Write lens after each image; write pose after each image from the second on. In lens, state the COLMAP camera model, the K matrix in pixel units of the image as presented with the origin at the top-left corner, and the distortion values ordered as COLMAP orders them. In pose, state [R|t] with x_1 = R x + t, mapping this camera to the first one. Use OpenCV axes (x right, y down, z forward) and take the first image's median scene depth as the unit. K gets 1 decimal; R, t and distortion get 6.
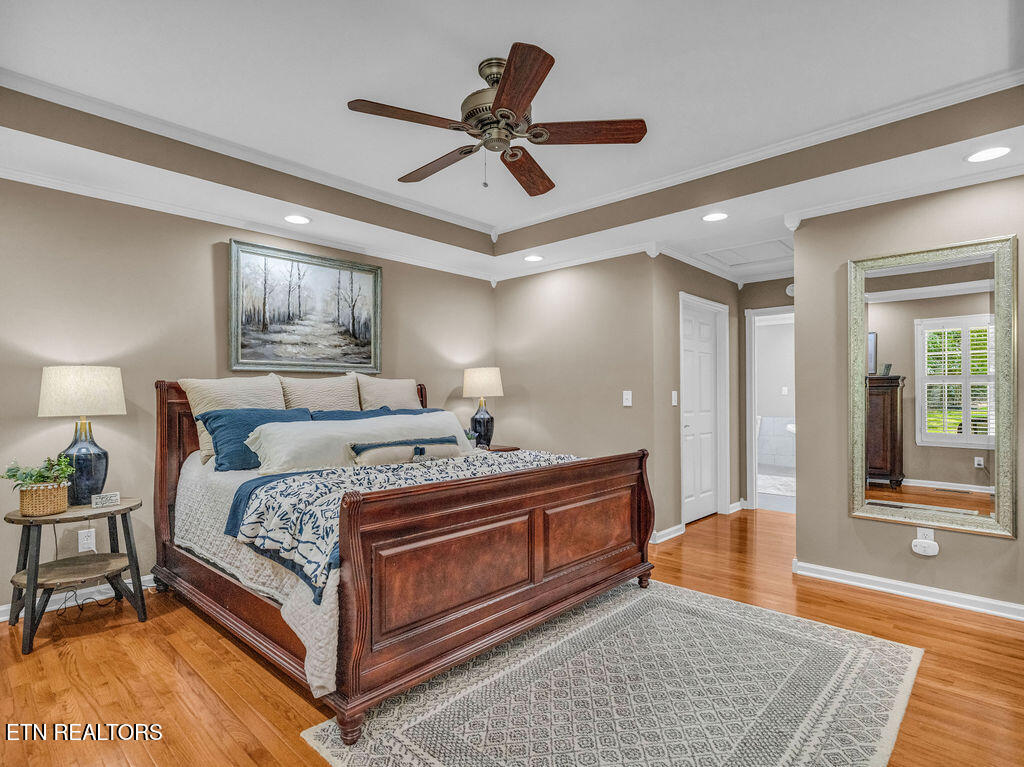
lens RADIAL K [[529.0, 0, 501.6], [0, 529.0, 386.7], [0, 0, 1]] dist [-0.009230, 0.003721]
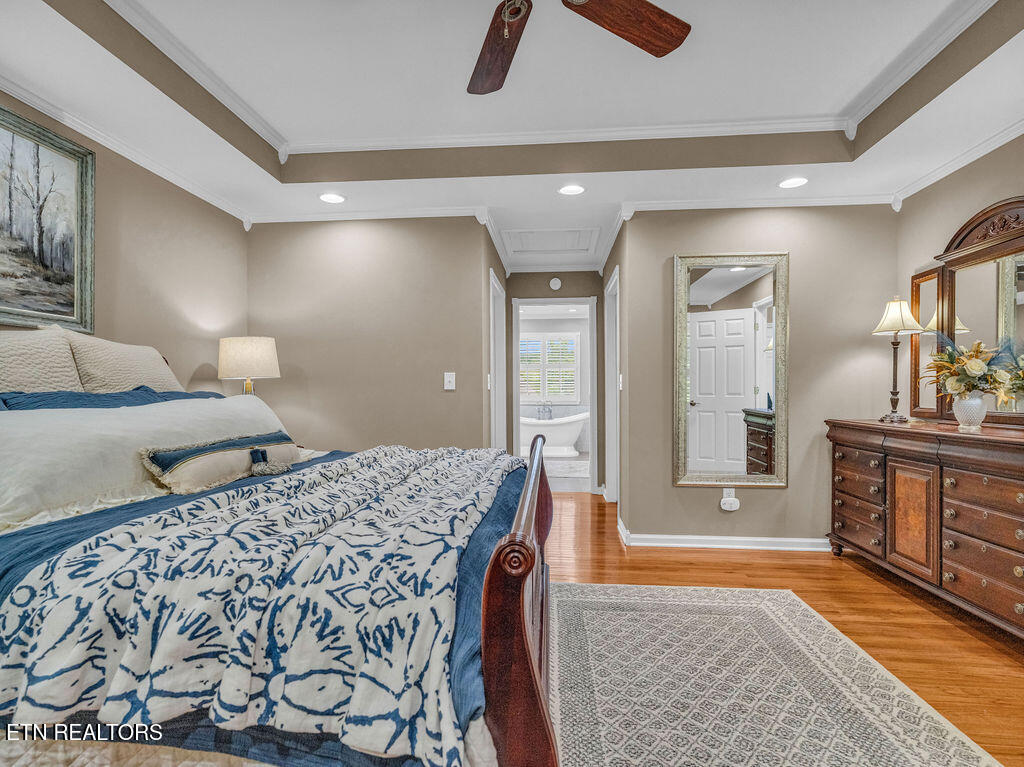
lens RADIAL K [[529.0, 0, 509.3], [0, 529.0, 388.9], [0, 0, 1]] dist [-0.009230, 0.003721]
pose [[0.790461, 0.002196, 0.612509, -0.242734], [-0.011106, 0.999881, 0.010749, 0.027740], [-0.612412, -0.015299, 0.790391, 0.274021]]
